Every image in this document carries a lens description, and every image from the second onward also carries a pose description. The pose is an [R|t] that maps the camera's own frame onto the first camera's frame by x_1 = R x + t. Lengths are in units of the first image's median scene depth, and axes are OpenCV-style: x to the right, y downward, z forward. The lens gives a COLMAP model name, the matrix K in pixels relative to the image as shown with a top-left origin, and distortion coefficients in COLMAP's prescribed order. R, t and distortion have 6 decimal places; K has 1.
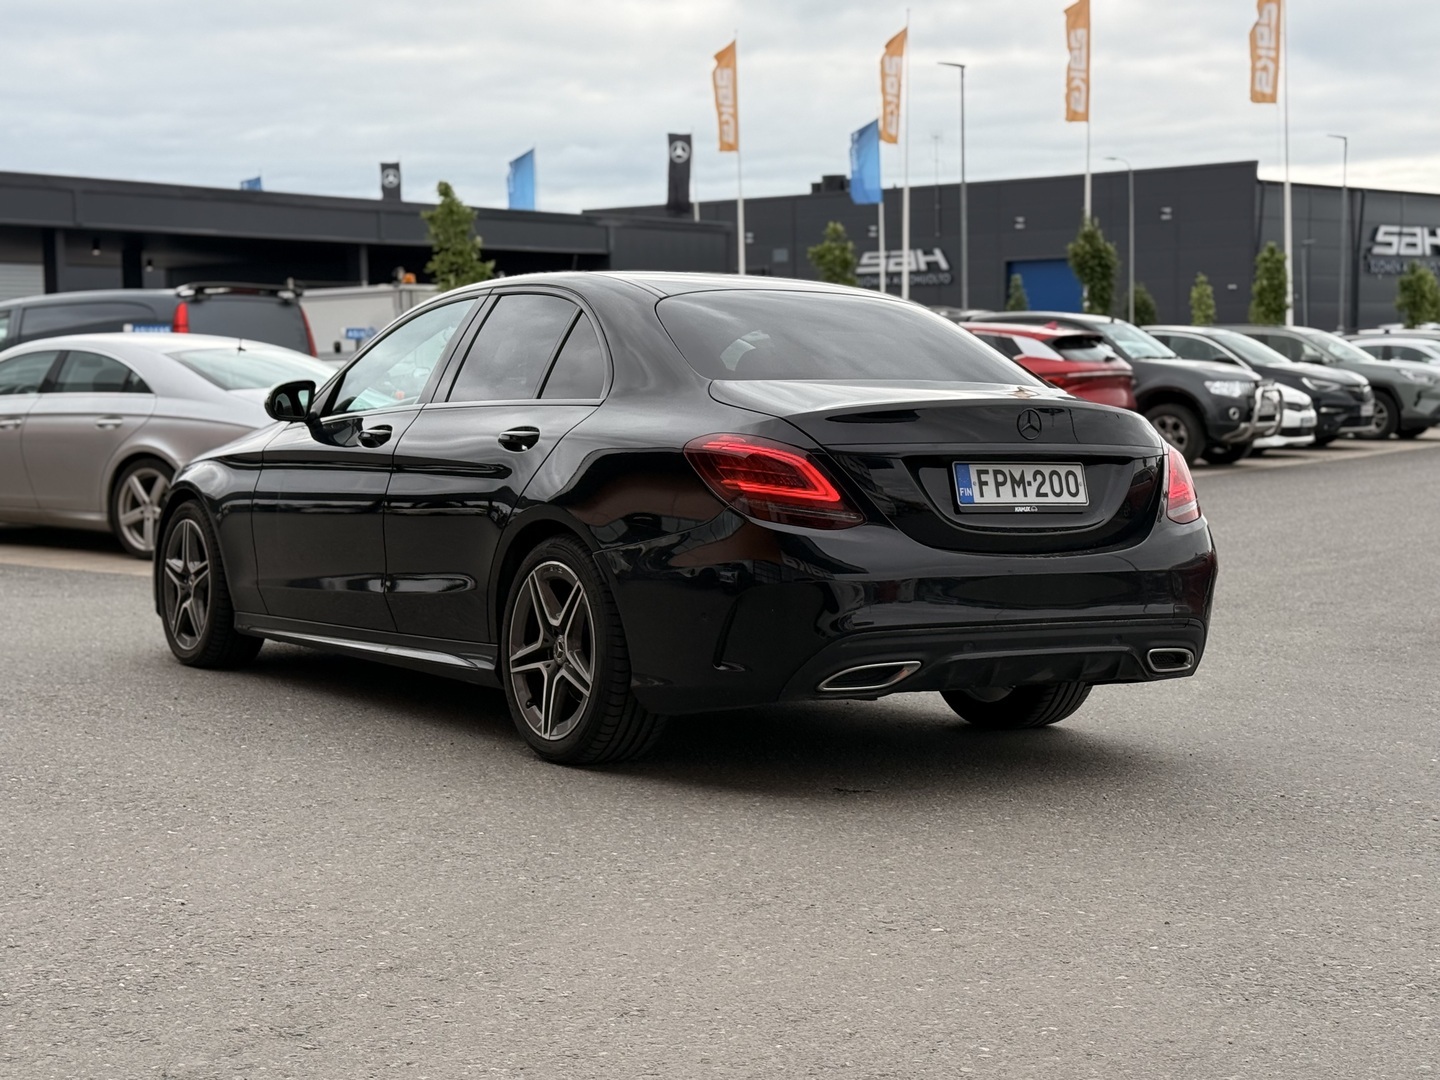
lens RADIAL K [[2282.9, 0, 719.9], [0, 2282.9, 539.8], [0, 0, 1]] dist [0.160788, 0.000000]
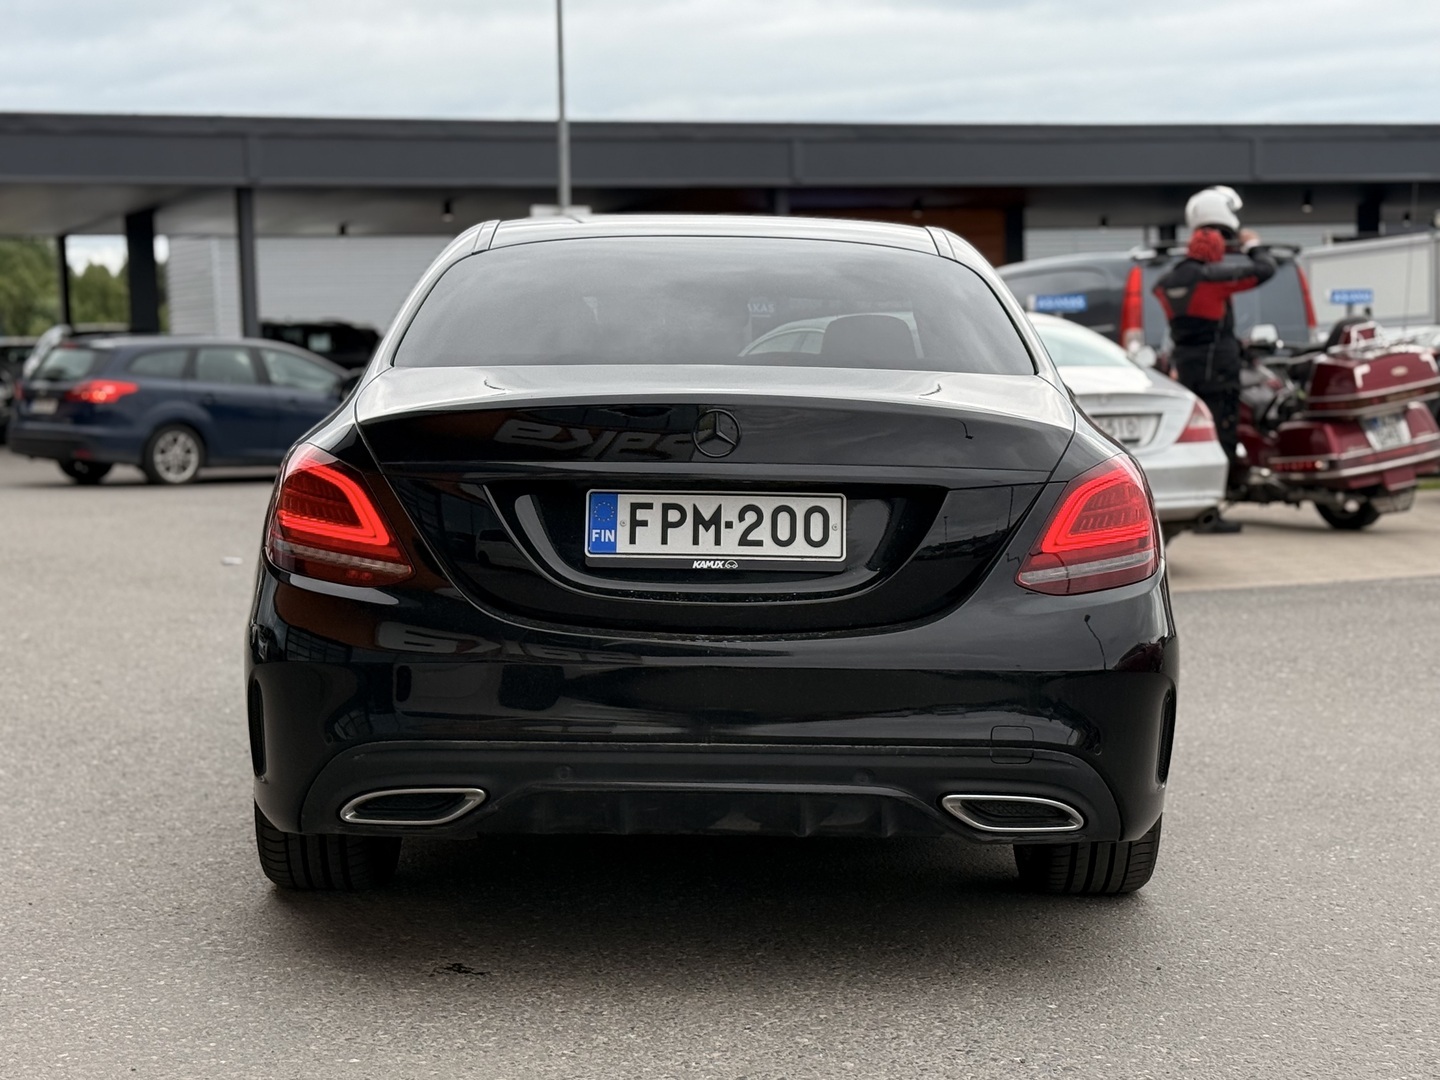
lens RADIAL K [[2592.7, 0, 720.1], [0, 2592.7, 538.7], [0, 0, 1]] dist [0.152048, 0.000000]
pose [[0.842426, 0.027844, -0.538093, 0.519388], [-0.026962, 0.999591, 0.009514, -0.027173], [0.538138, 0.006493, 0.842832, 0.376388]]
